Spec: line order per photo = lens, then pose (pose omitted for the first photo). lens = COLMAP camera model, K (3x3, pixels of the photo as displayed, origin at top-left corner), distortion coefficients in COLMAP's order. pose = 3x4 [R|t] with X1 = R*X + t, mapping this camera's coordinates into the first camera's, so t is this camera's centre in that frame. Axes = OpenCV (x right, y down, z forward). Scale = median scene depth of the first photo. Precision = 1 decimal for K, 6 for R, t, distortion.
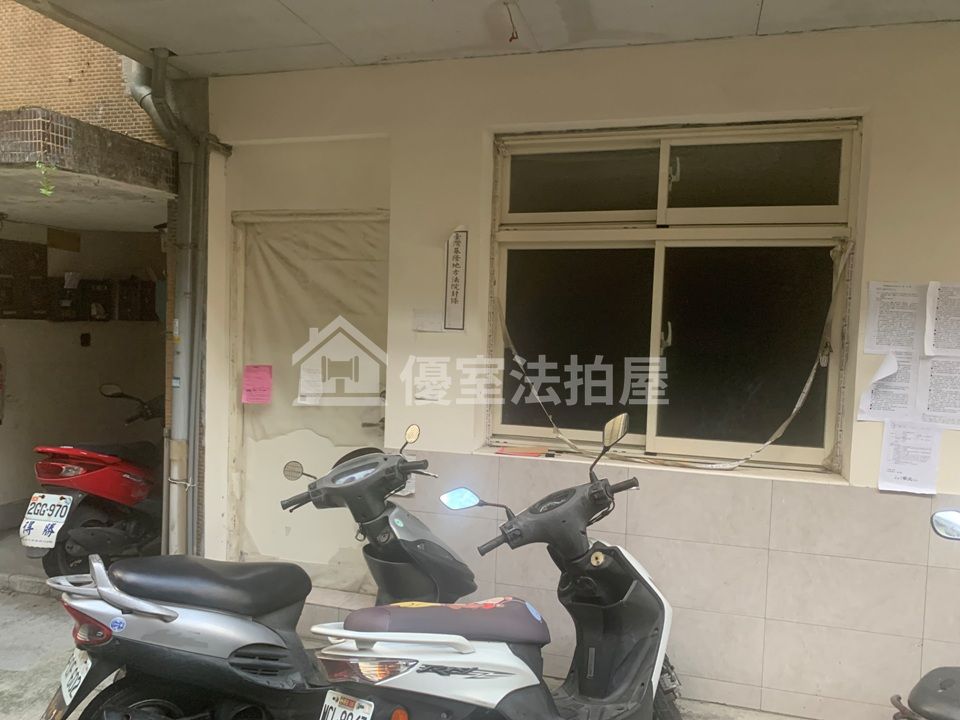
lens RADIAL K [[751.4, 0, 480.0], [0, 751.4, 360.0], [0, 0, 1]] dist [0.022989, -0.007326]
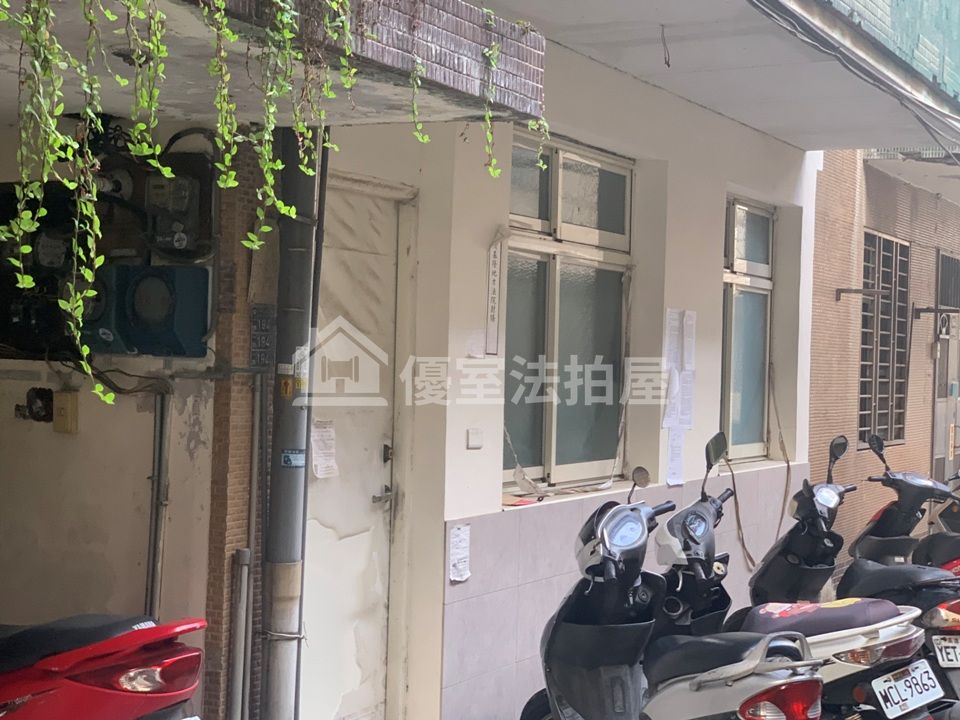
lens RADIAL K [[1610.1, 0, 480.0], [0, 1610.1, 360.0], [0, 0, 1]] dist [0.043480, 0.116039]
pose [[0.185843, -0.024487, 0.982274, -1.776653], [0.026720, 0.999446, 0.019860, -0.072445], [-0.982216, 0.022556, 0.186394, 0.736536]]
